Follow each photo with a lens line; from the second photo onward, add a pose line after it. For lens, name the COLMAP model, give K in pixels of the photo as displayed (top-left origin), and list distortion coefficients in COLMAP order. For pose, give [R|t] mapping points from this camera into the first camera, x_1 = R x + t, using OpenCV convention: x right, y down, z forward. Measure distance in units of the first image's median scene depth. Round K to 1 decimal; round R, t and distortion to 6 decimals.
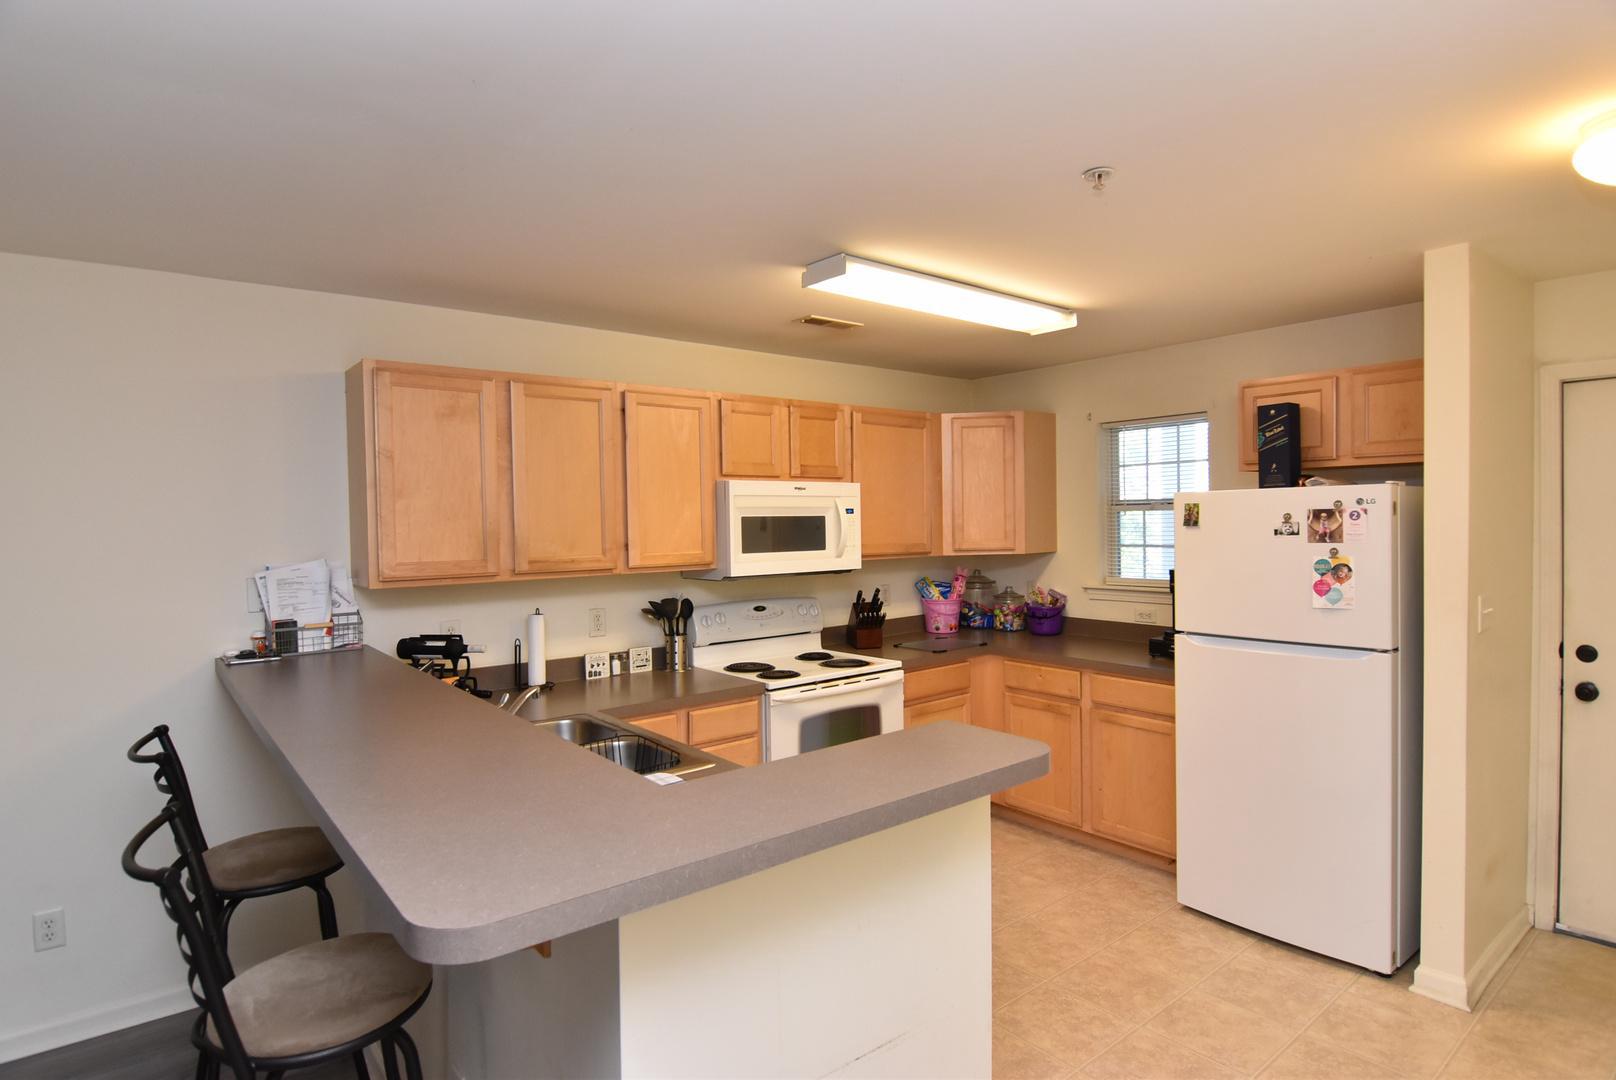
lens RADIAL K [[858.0, 0, 811.1], [0, 858.0, 539.1], [0, 0, 1]] dist [-0.002168, -0.015108]
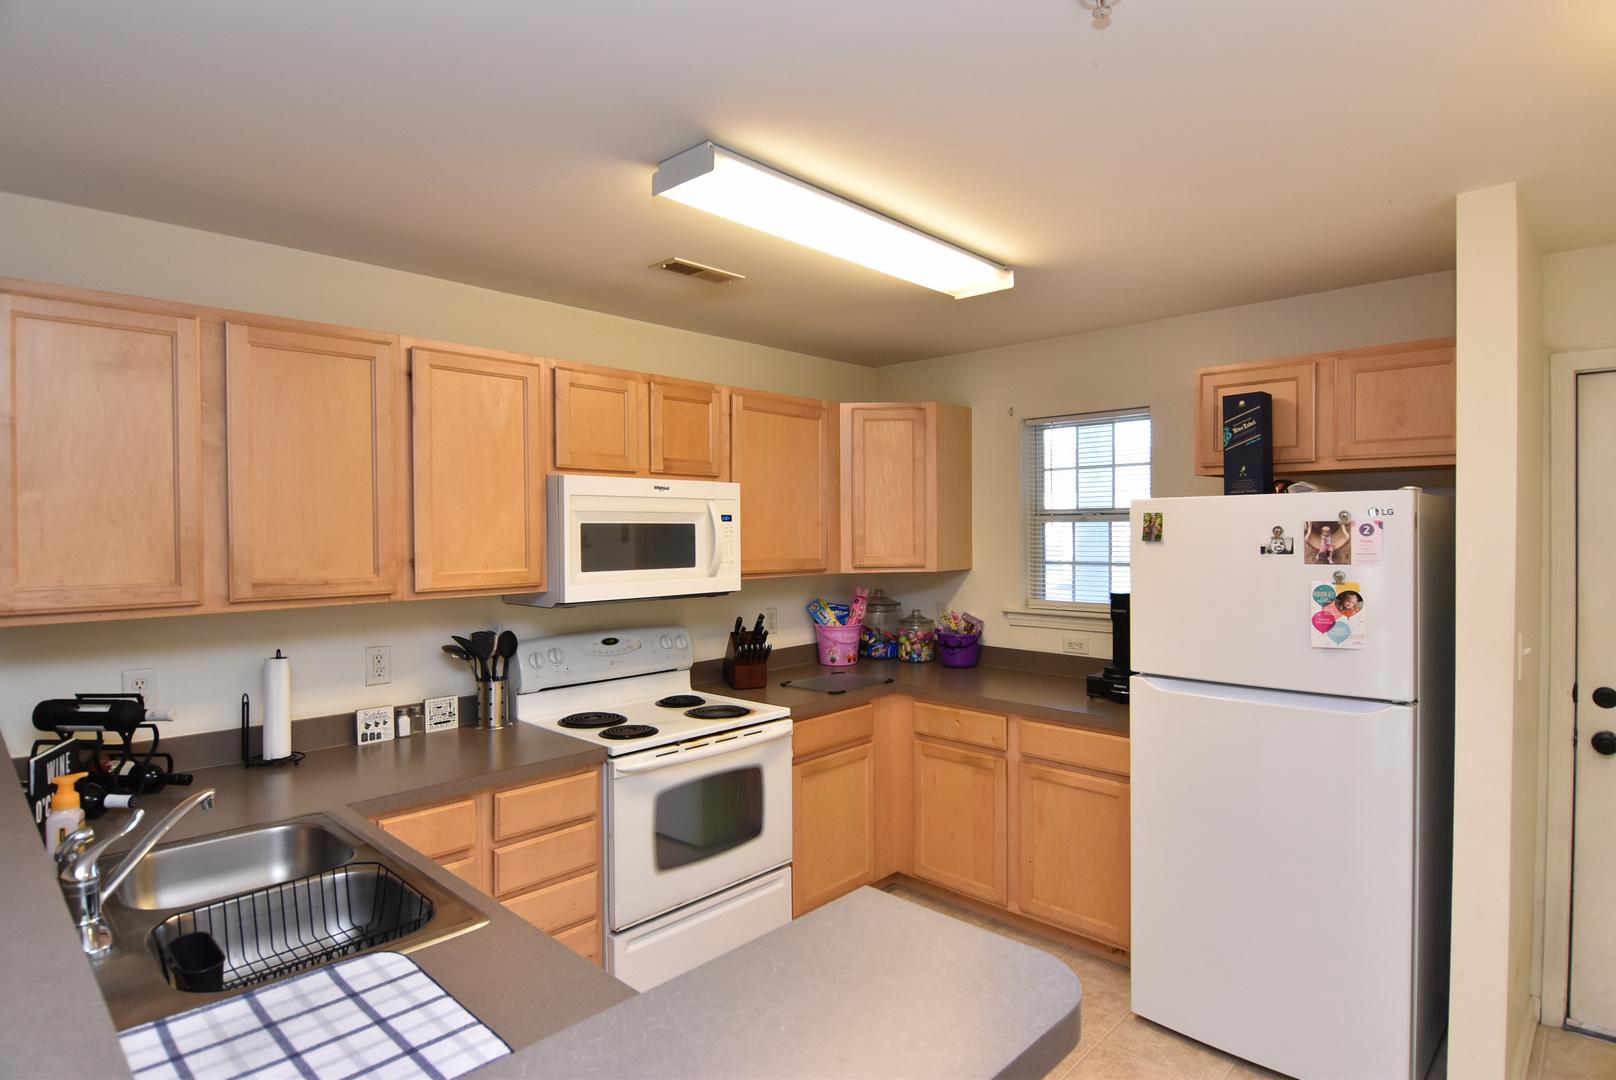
lens RADIAL K [[858.0, 0, 811.7], [0, 858.0, 538.4], [0, 0, 1]] dist [-0.002168, -0.015108]
pose [[0.991749, 0.009023, 0.127874, 0.026557], [-0.007396, 0.999886, -0.013196, -0.004924], [-0.127978, 0.012141, 0.991703, 0.247574]]
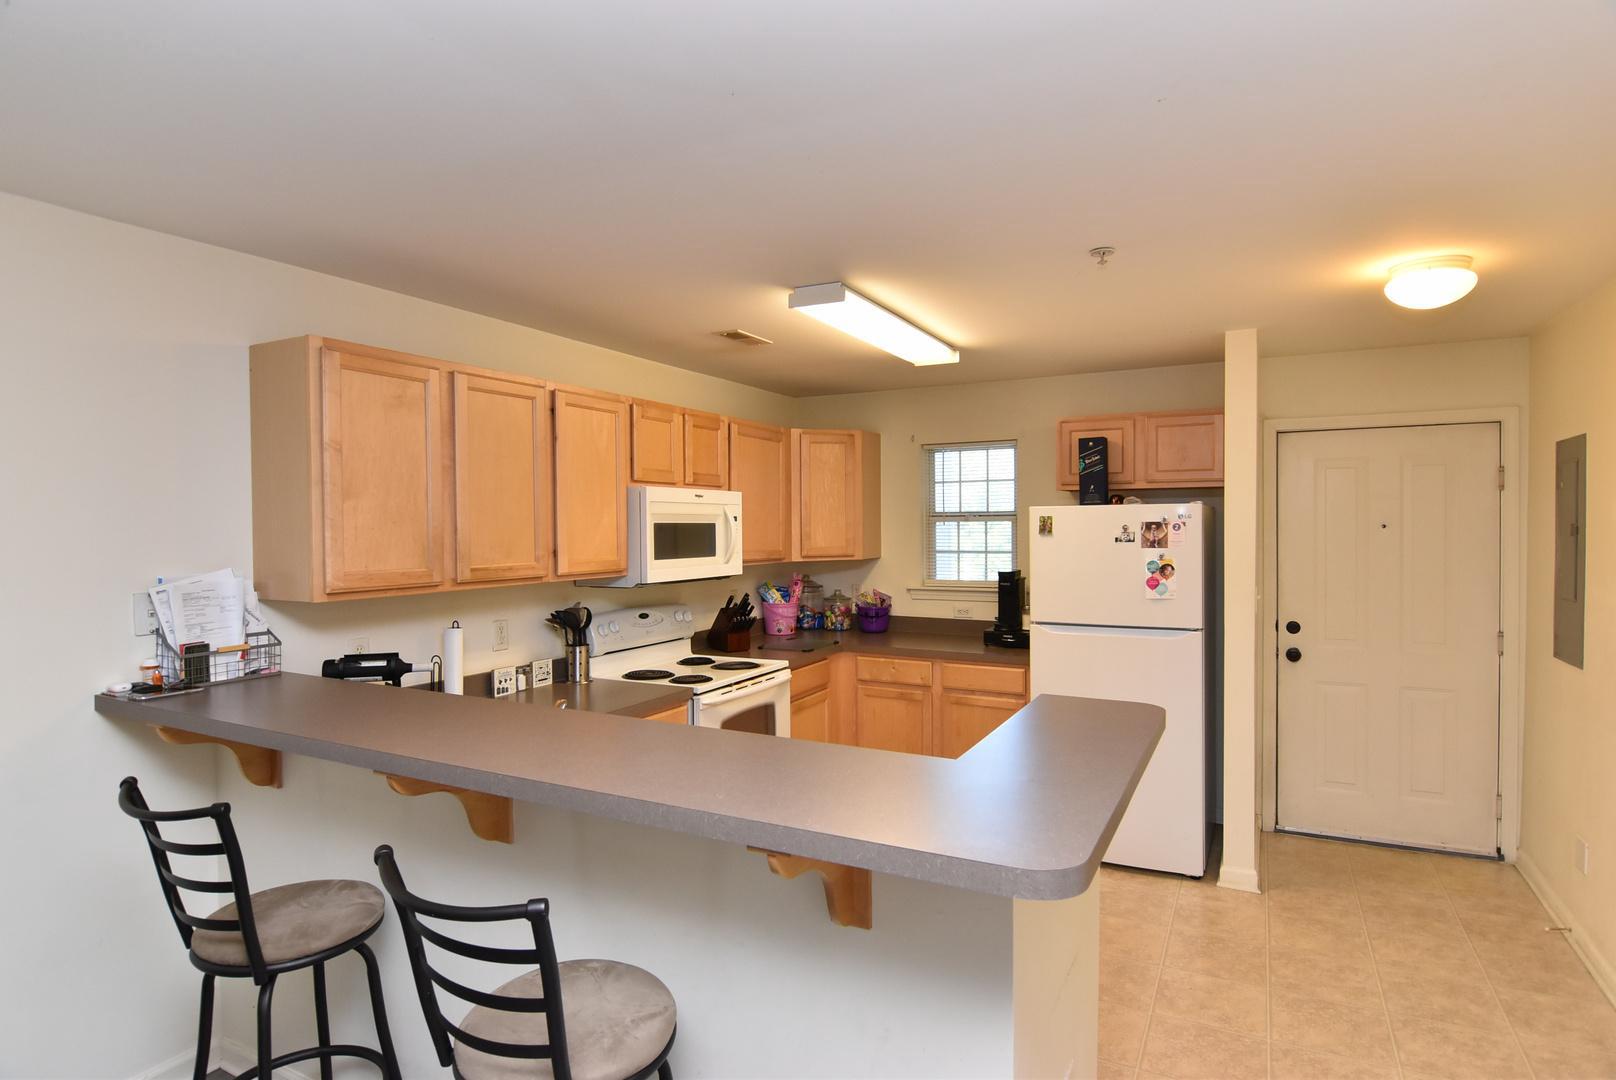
lens RADIAL K [[858.0, 0, 813.8], [0, 858.0, 539.9], [0, 0, 1]] dist [-0.002168, -0.015108]
pose [[0.919507, 0.002908, 0.393064, -0.334277], [0.001048, 0.999951, -0.009849, 0.003676], [-0.393073, 0.009469, 0.919459, 0.012164]]
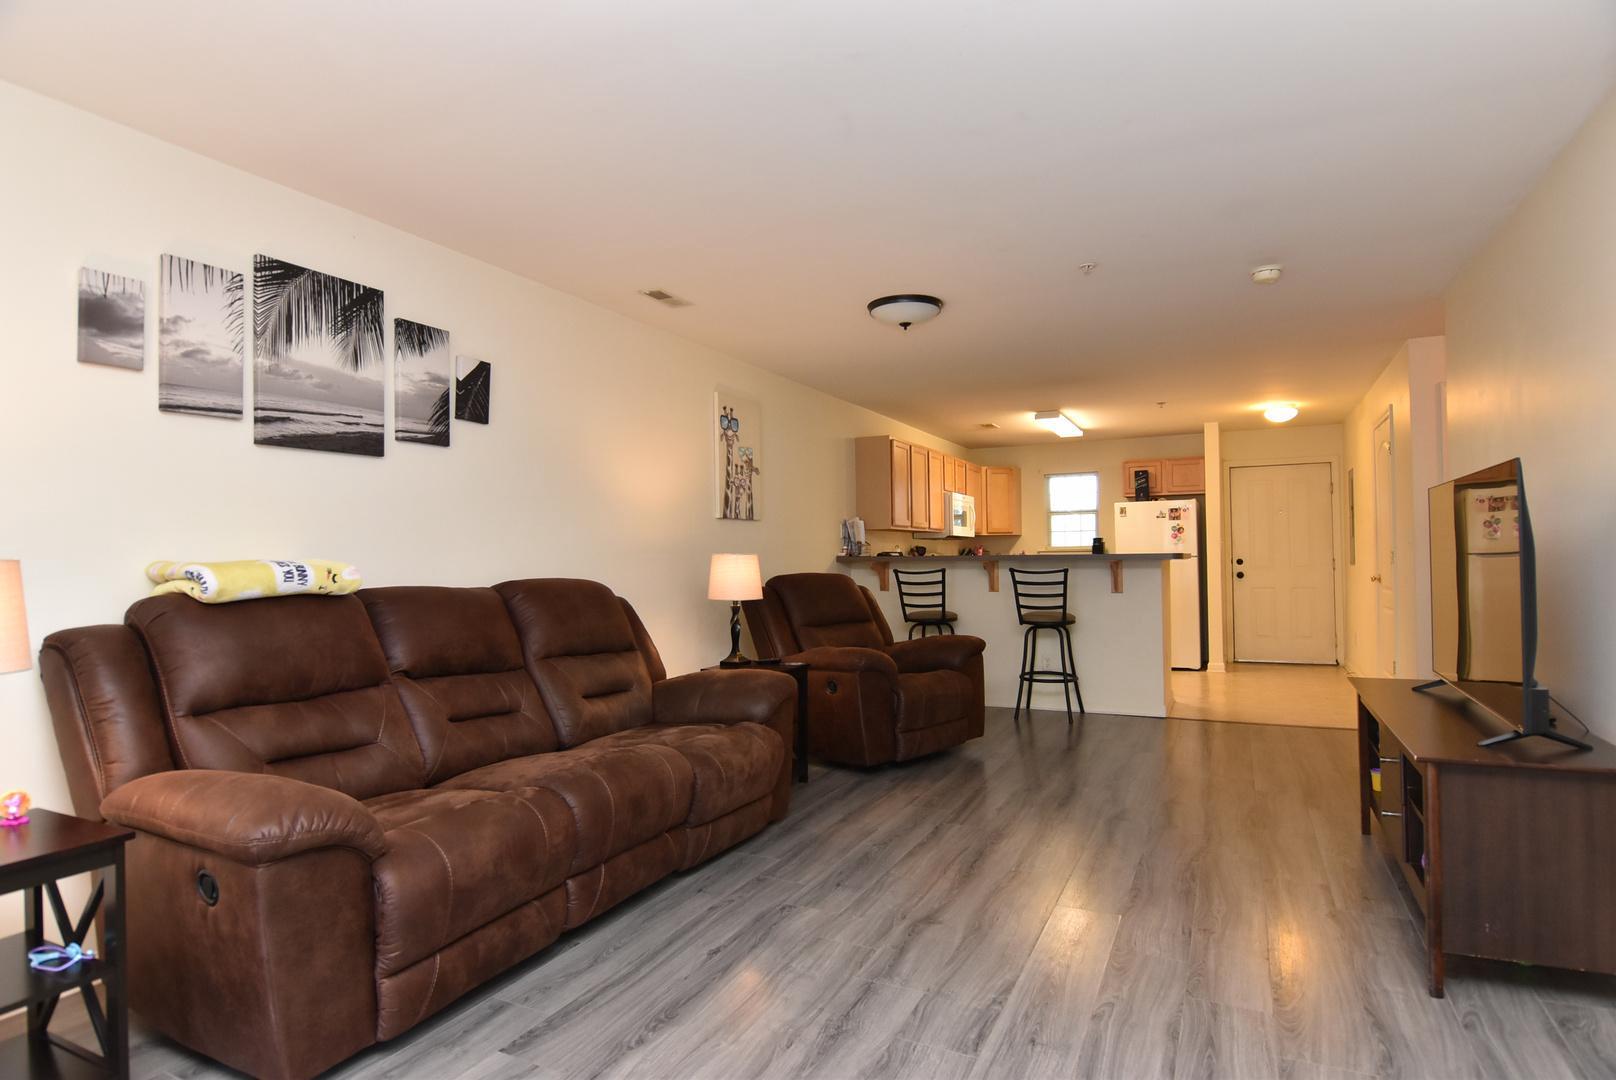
lens RADIAL K [[858.0, 0, 807.8], [0, 858.0, 542.4], [0, 0, 1]] dist [-0.002168, -0.015108]
pose [[0.912140, 0.014672, 0.409616, -1.481287], [0.004954, 0.998891, -0.046811, 0.181233], [-0.409848, 0.044727, 0.911056, -0.964871]]
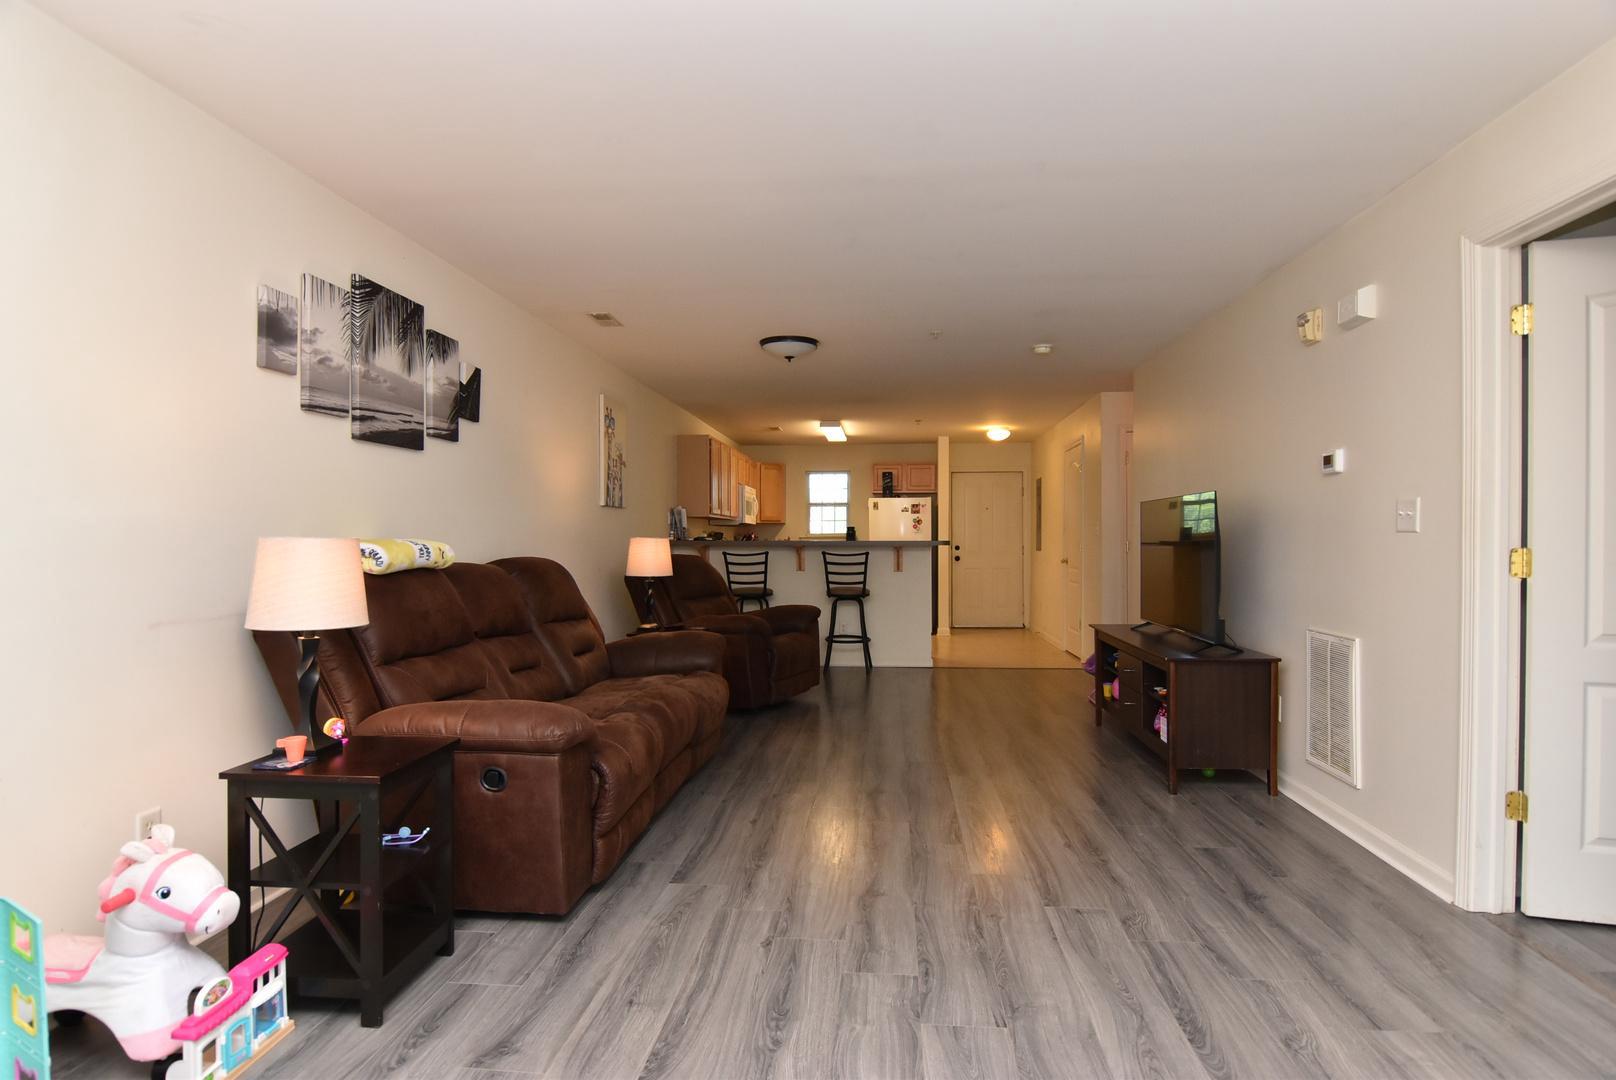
lens RADIAL K [[858.0, 0, 805.1], [0, 858.0, 542.6], [0, 0, 1]] dist [-0.002168, -0.015108]
pose [[0.706930, 0.015584, 0.707112, -1.949221], [0.004353, 0.999642, -0.026383, 0.188504], [-0.707271, 0.021729, 0.706609, -1.030171]]
